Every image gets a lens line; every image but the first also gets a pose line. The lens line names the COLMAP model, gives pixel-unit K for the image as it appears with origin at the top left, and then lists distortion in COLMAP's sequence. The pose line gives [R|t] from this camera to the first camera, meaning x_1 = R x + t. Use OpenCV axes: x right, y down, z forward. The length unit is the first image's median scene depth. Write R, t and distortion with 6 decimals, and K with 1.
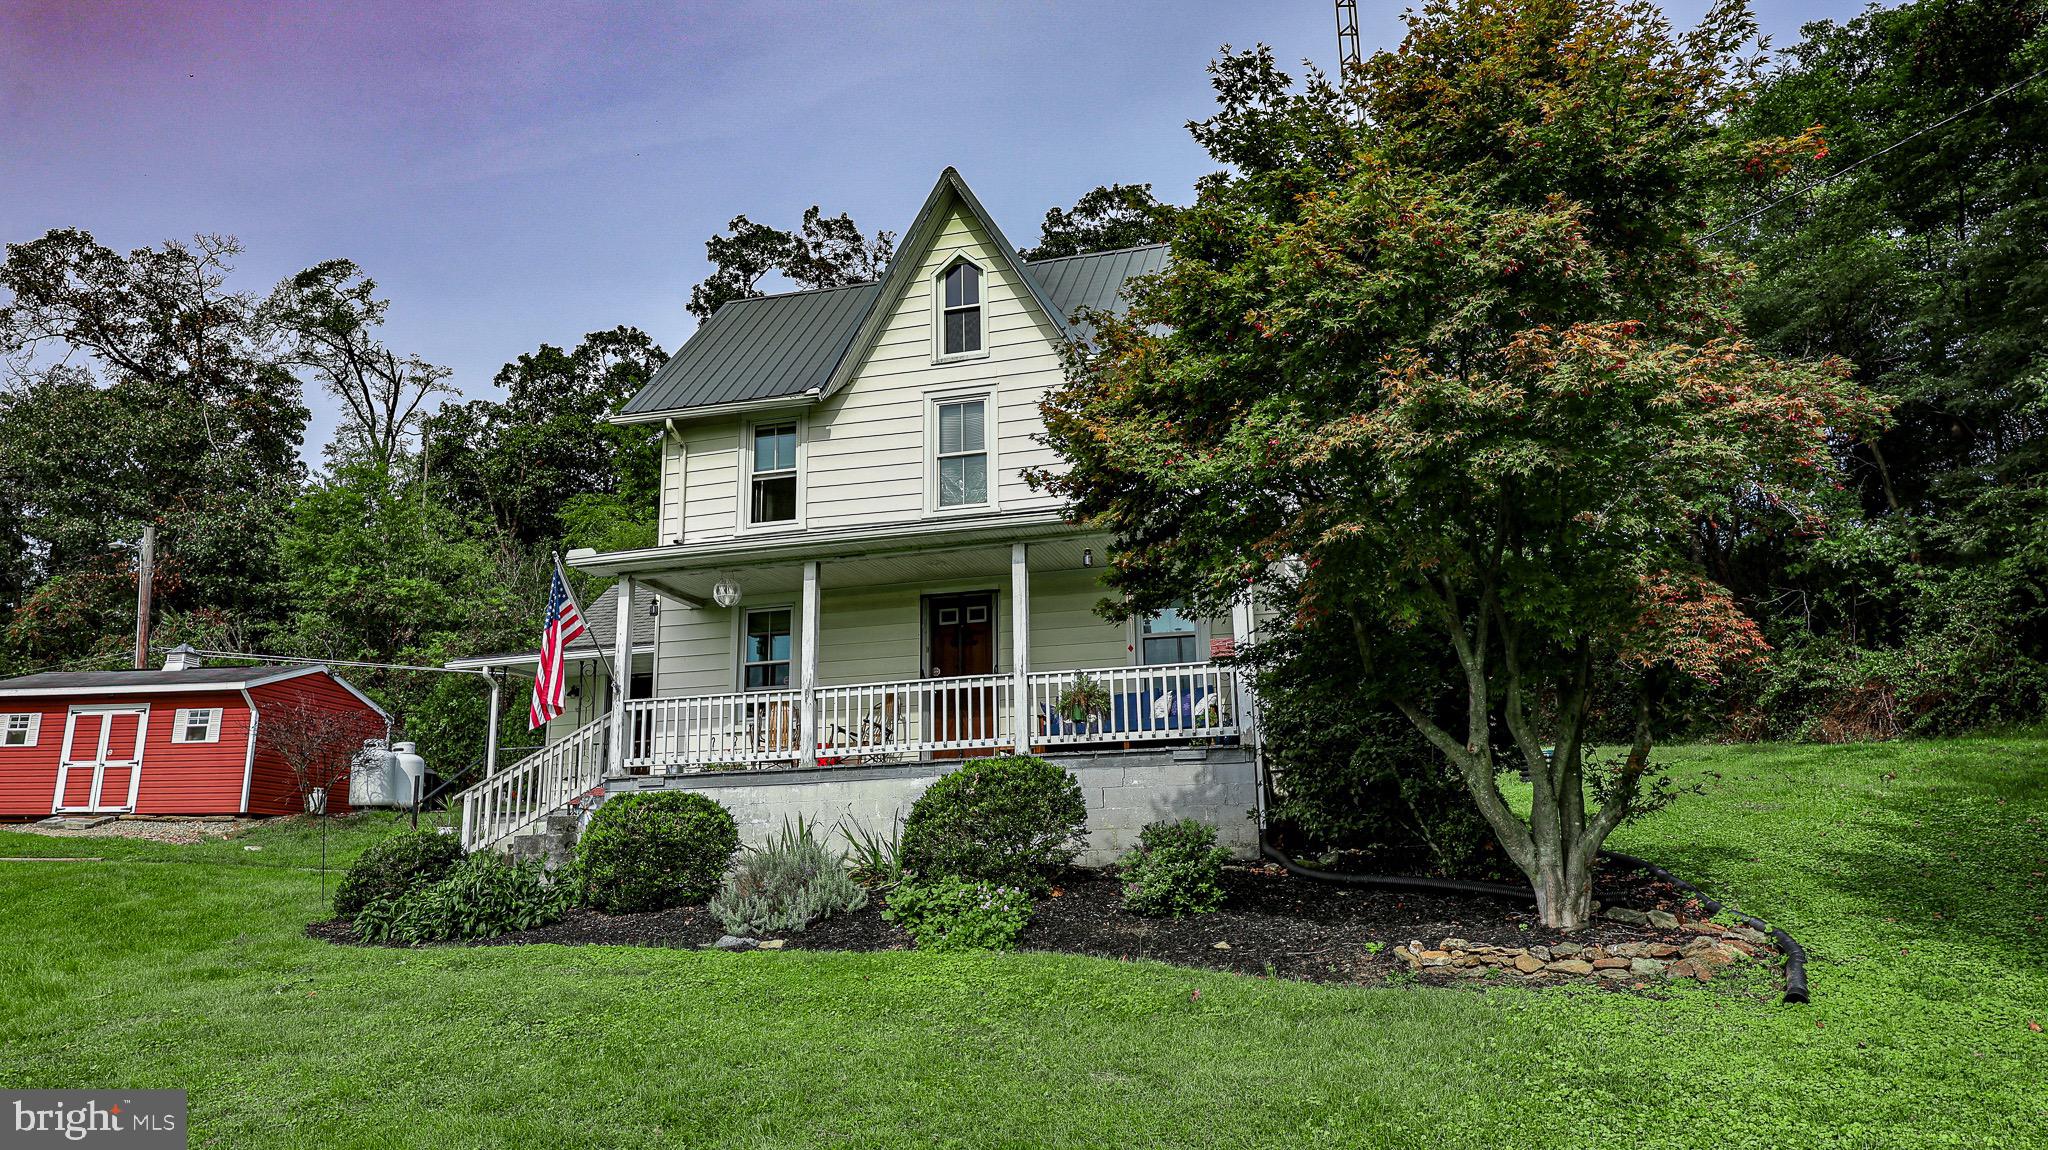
lens RADIAL K [[1415.6, 0, 1012.0], [0, 1415.6, 575.6], [0, 0, 1]] dist [-0.001190, 0.000600]
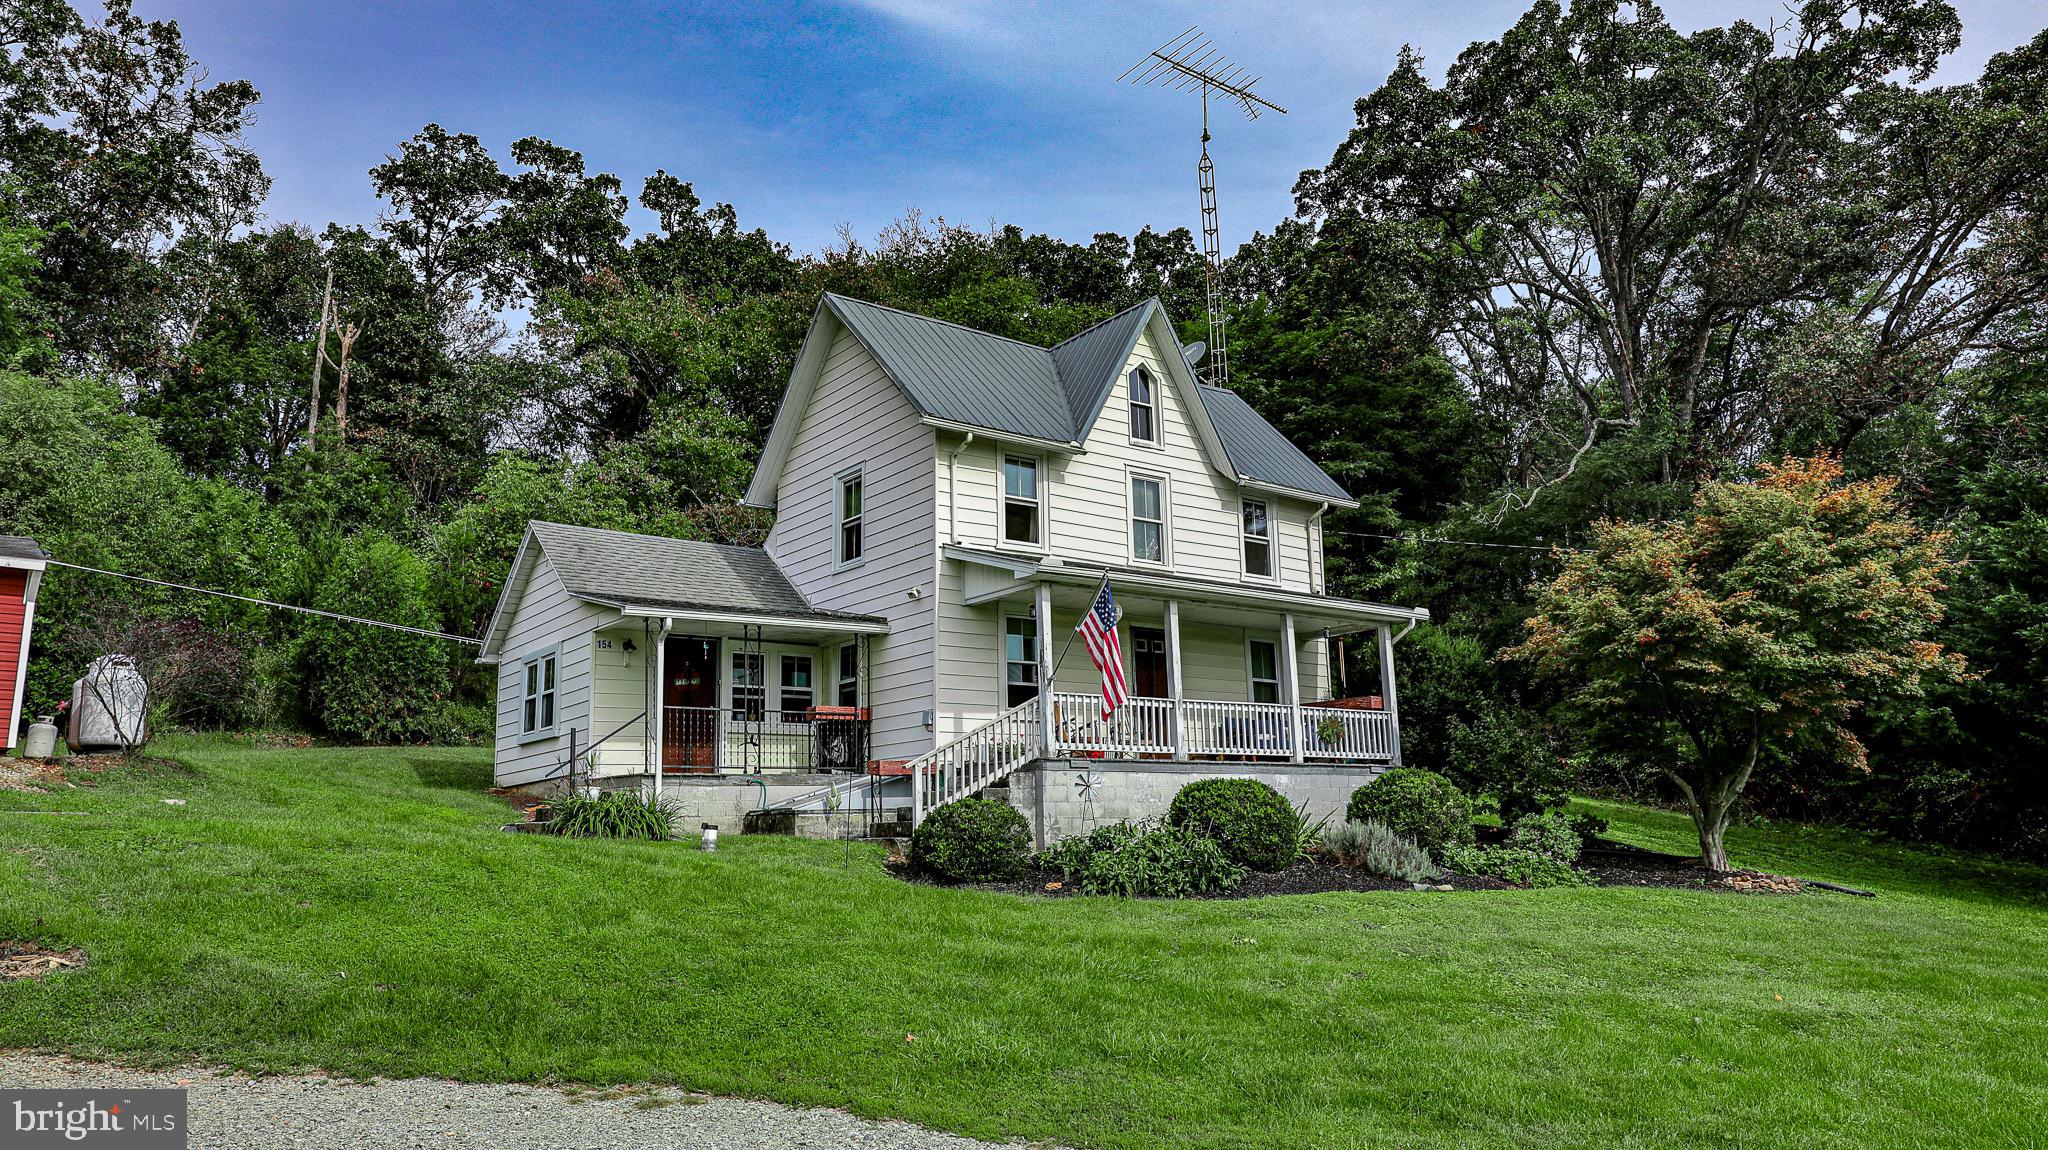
lens RADIAL K [[1414.6, 0, 1021.8], [0, 1414.6, 575.5], [0, 0, 1]] dist [-0.000851, 0.003575]
pose [[0.612407, 0.156431, 0.774911, -1.065741], [-0.168475, 0.983534, -0.065401, 0.065225], [-0.772382, -0.090501, 0.628678, 0.262425]]
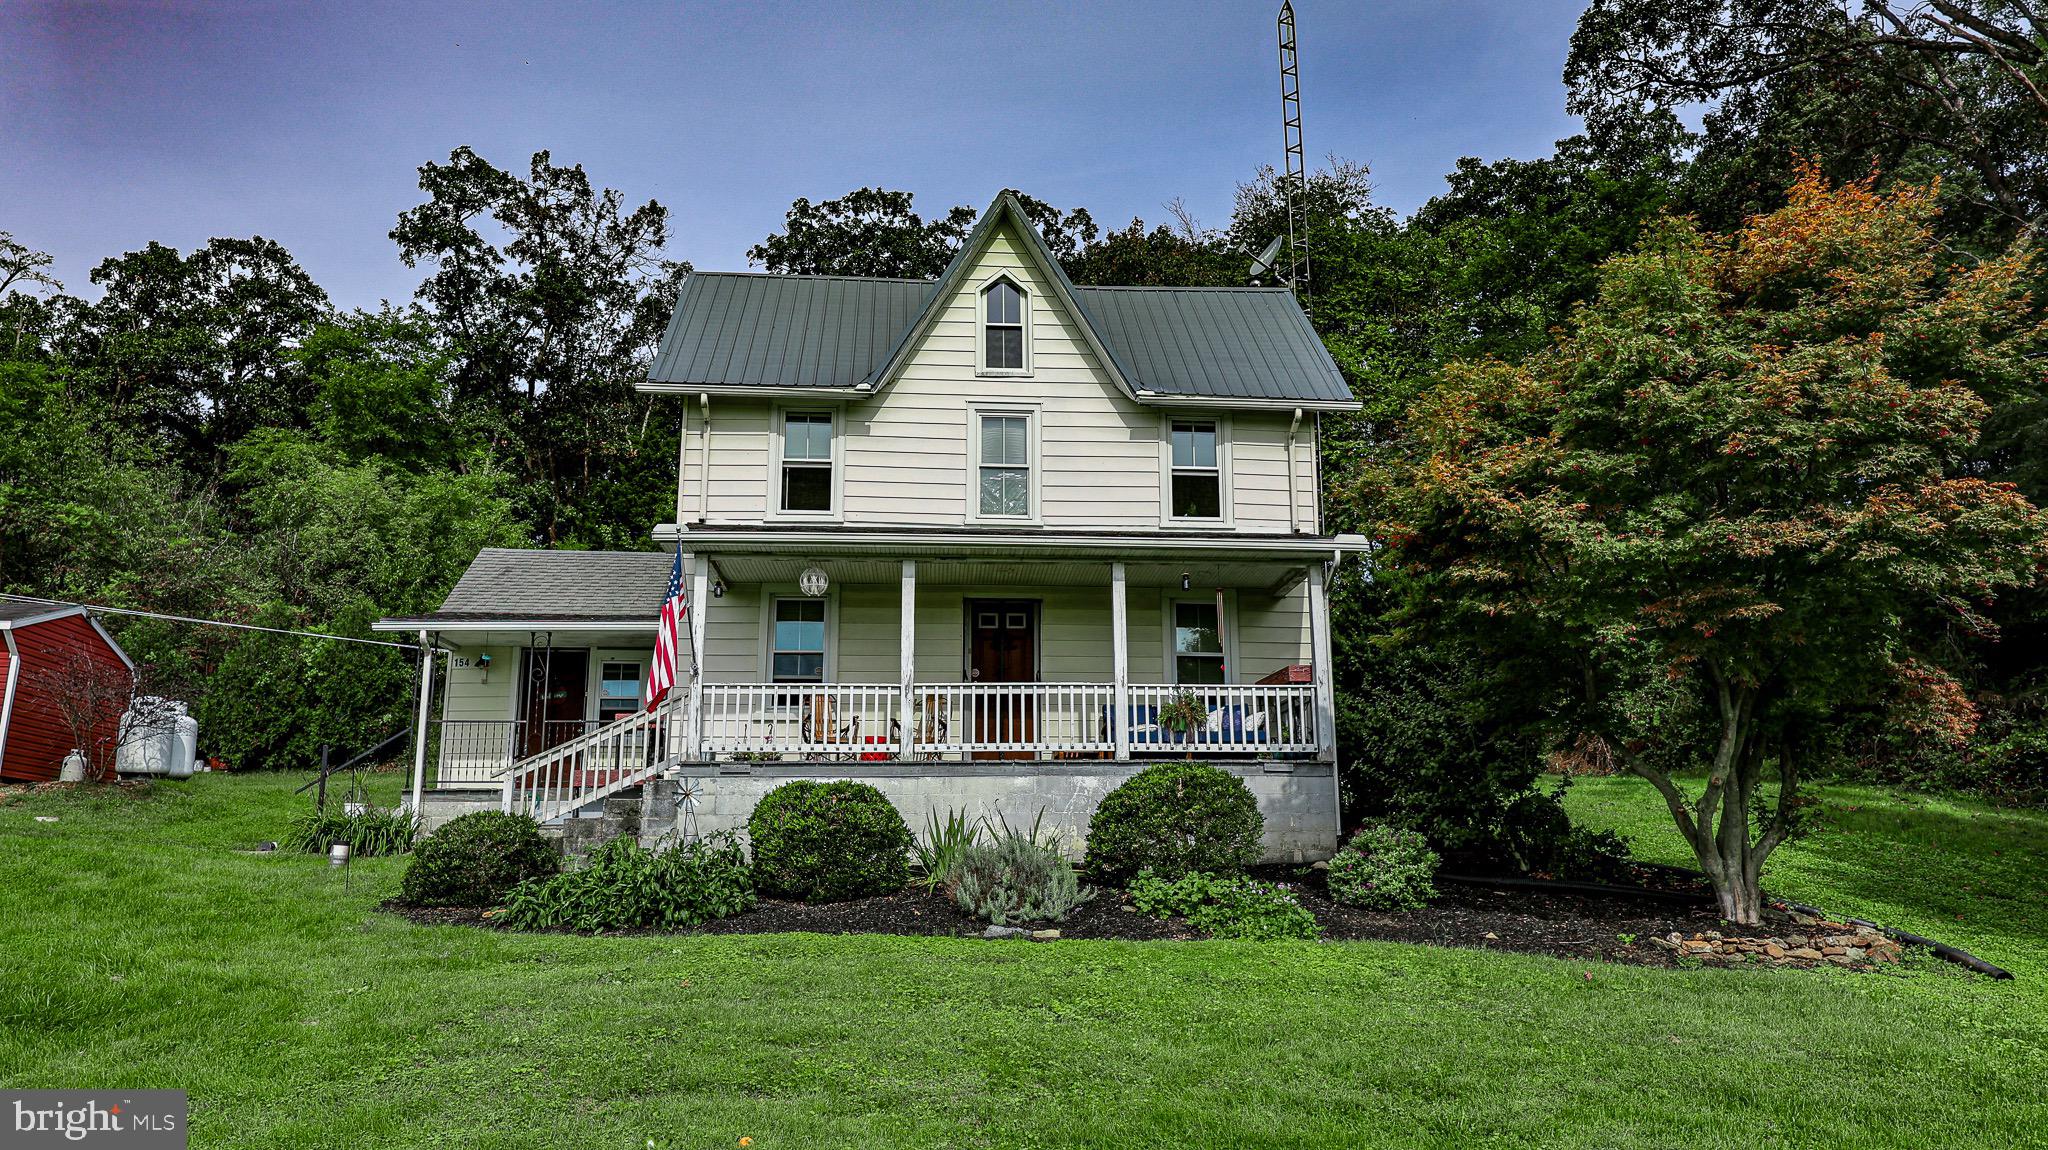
lens RADIAL K [[1412.4, 0, 1022.7], [0, 1412.4, 575.6], [0, 0, 1]] dist [0.003688, 0.000838]
pose [[0.938404, 0.088418, 0.334036, -0.352282], [-0.090043, 0.995881, -0.010648, 0.004332], [-0.333602, -0.020086, 0.942500, 0.010526]]
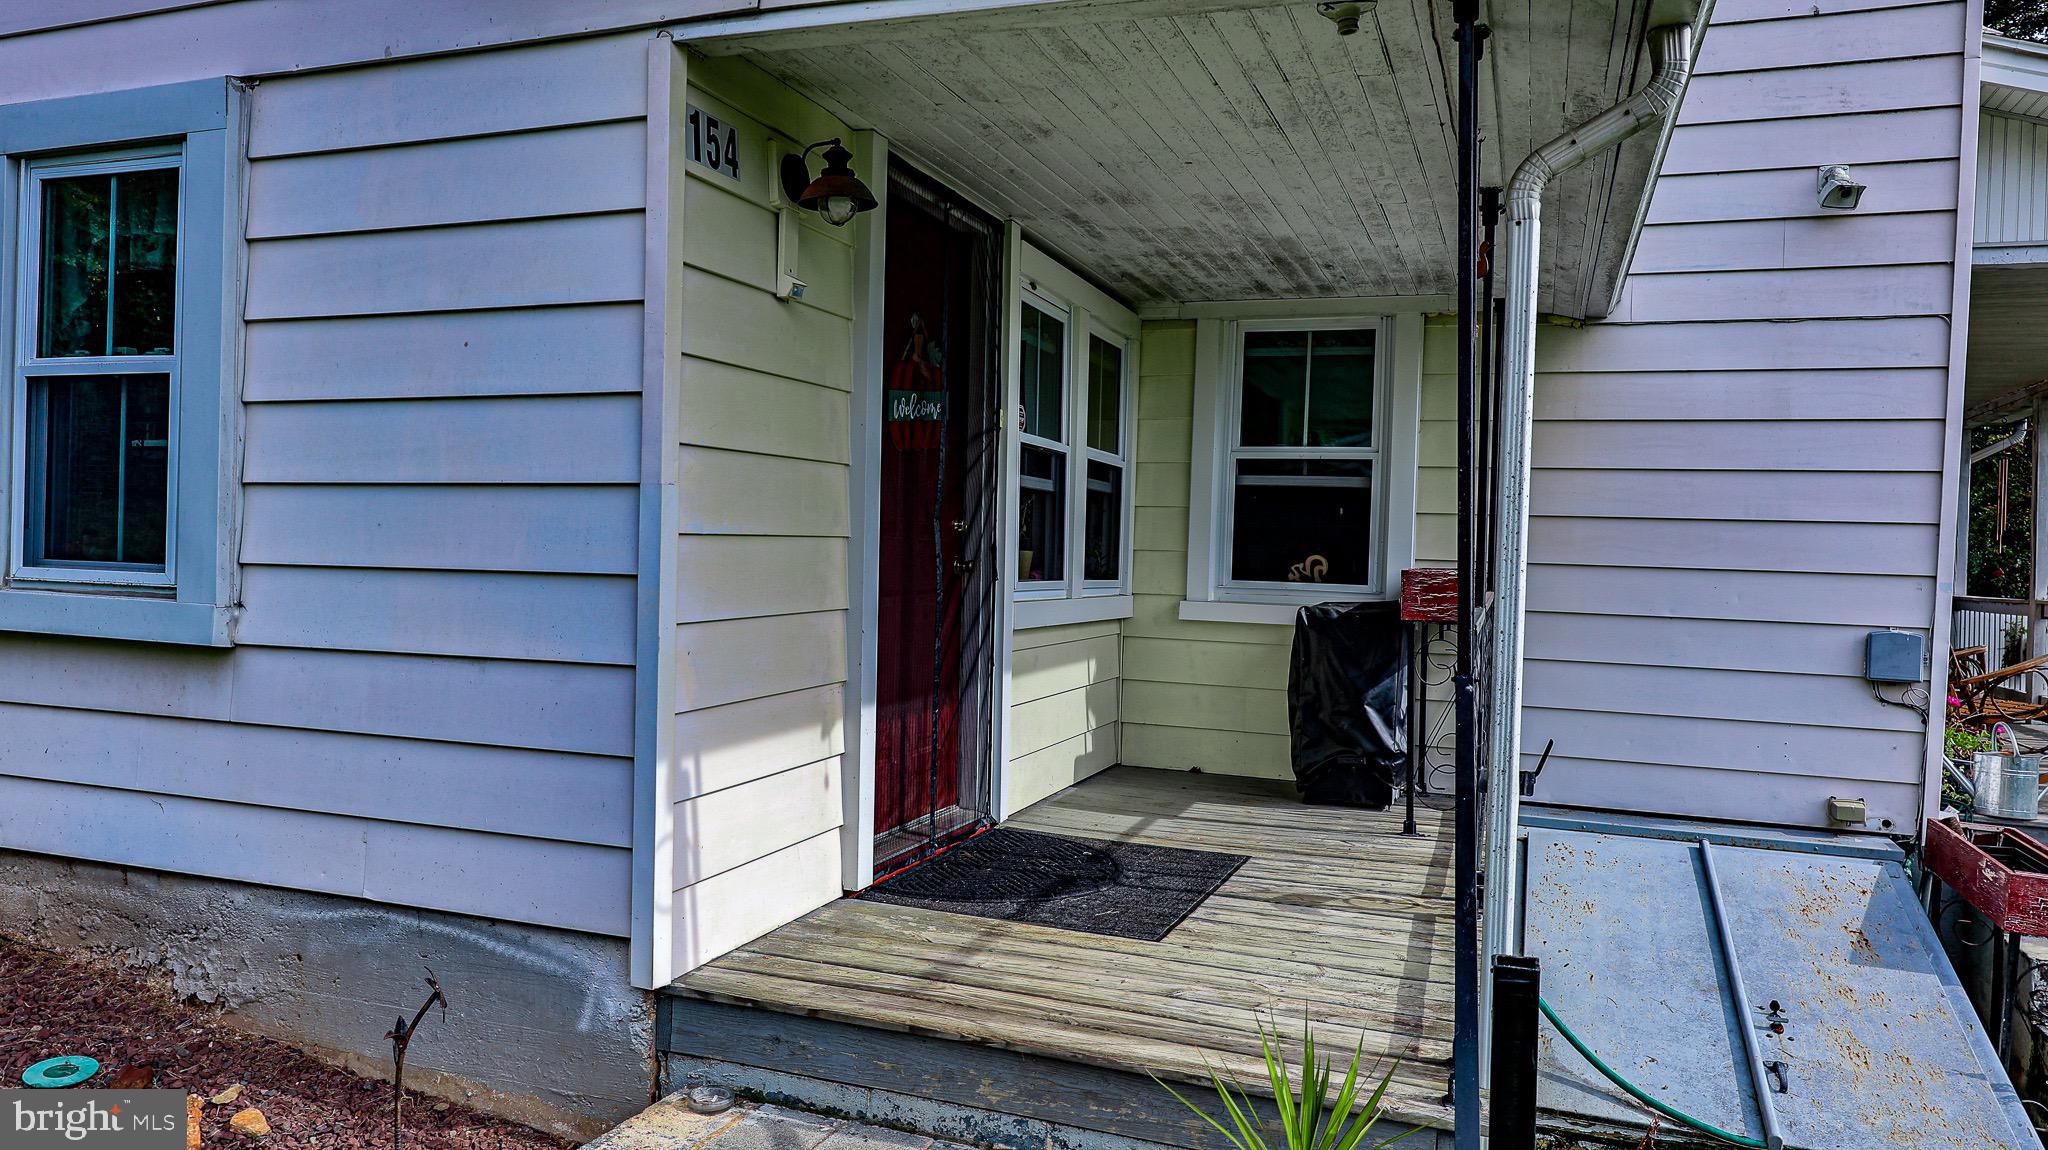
lens RADIAL K [[1414.6, 0, 1021.8], [0, 1414.6, 575.5], [0, 0, 1]] dist [-0.000851, 0.003575]
pose [[0.087672, -0.000088, 0.996149, -0.567562], [-0.263549, 0.964365, 0.023280, 0.139480], [-0.960654, -0.264576, 0.084525, 1.152640]]
